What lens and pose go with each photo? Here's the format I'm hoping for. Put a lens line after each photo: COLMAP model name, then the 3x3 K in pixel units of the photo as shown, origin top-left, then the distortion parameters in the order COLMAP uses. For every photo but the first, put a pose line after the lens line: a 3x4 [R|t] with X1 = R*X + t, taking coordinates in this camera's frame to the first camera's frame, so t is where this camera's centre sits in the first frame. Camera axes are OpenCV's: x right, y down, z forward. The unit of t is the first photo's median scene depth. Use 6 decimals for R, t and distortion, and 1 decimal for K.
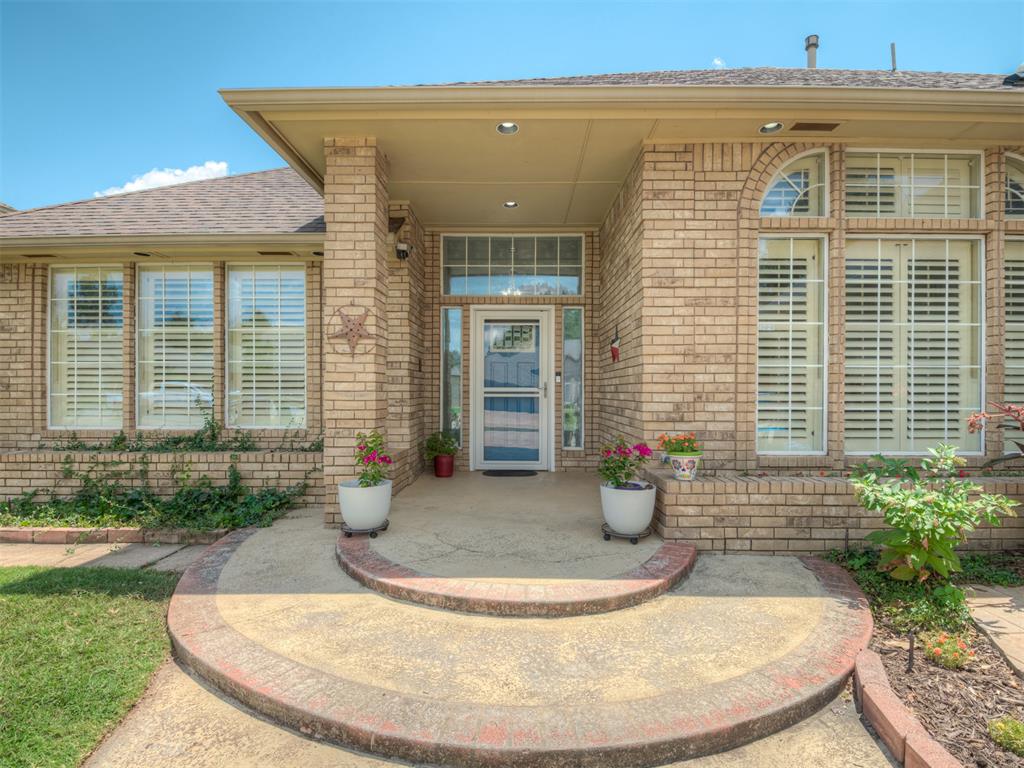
lens RADIAL K [[513.6, 0, 519.6], [0, 513.6, 395.4], [0, 0, 1]] dist [0.023609, -0.032383]
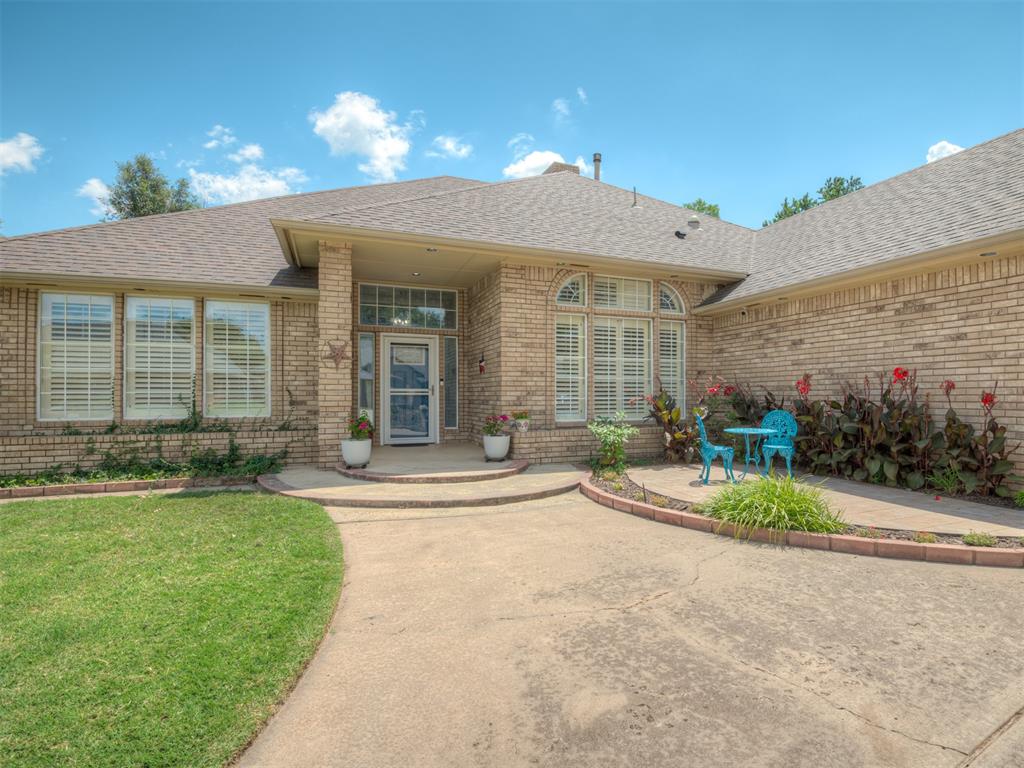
lens RADIAL K [[516.9, 0, 566.5], [0, 516.9, 390.5], [0, 0, 1]] dist [0.000857, -0.023188]
pose [[0.913602, 0.000910, 0.406609, -0.322589], [0.005912, 0.999862, -0.015521, 0.024727], [-0.406567, 0.016584, 0.913471, -0.863528]]
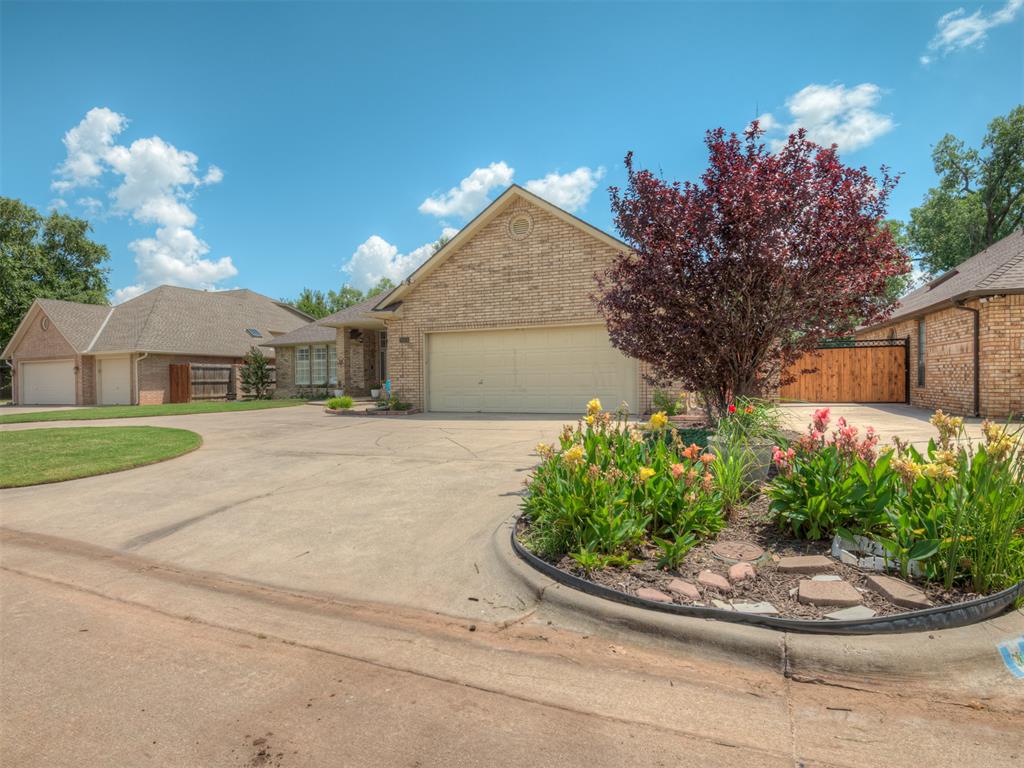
lens RADIAL K [[526.8, 0, 512.0], [0, 526.8, 384.0], [0, 0, 1]] dist [0.000389, -0.000078]
pose [[0.937321, -0.012119, -0.348257, 3.156778], [0.013739, 0.999903, 0.002184, 0.104036], [0.348197, -0.006832, 0.937396, -3.410810]]
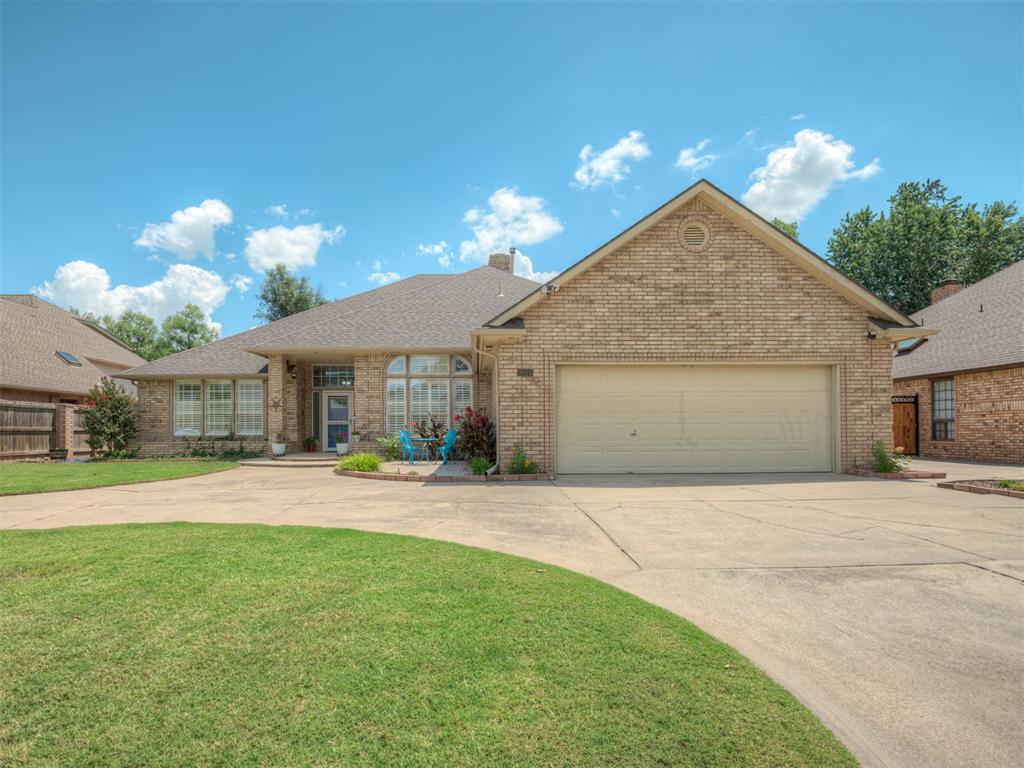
lens RADIAL K [[529.4, 0, 501.4], [0, 529.4, 421.7], [0, 0, 1]] dist [-0.016080, -0.000550]
pose [[0.998850, -0.006948, 0.047429, 1.108679], [0.008016, 0.999718, -0.022352, 0.093489], [-0.047260, 0.022706, 0.998625, -2.851587]]
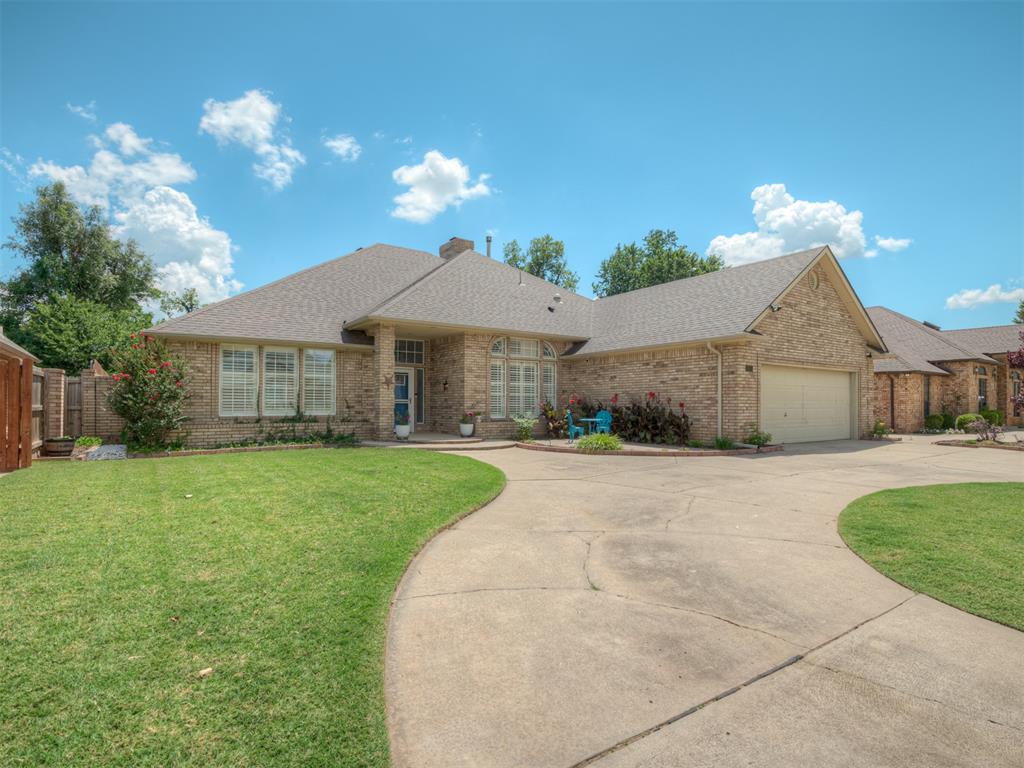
lens RADIAL K [[526.8, 0, 512.0], [0, 526.8, 384.0], [0, 0, 1]] dist [0.000389, -0.000078]
pose [[0.816716, 0.025363, 0.576482, -1.608961], [0.003578, 0.998792, -0.049013, 0.057848], [-0.577028, 0.042093, 0.815639, -2.198252]]
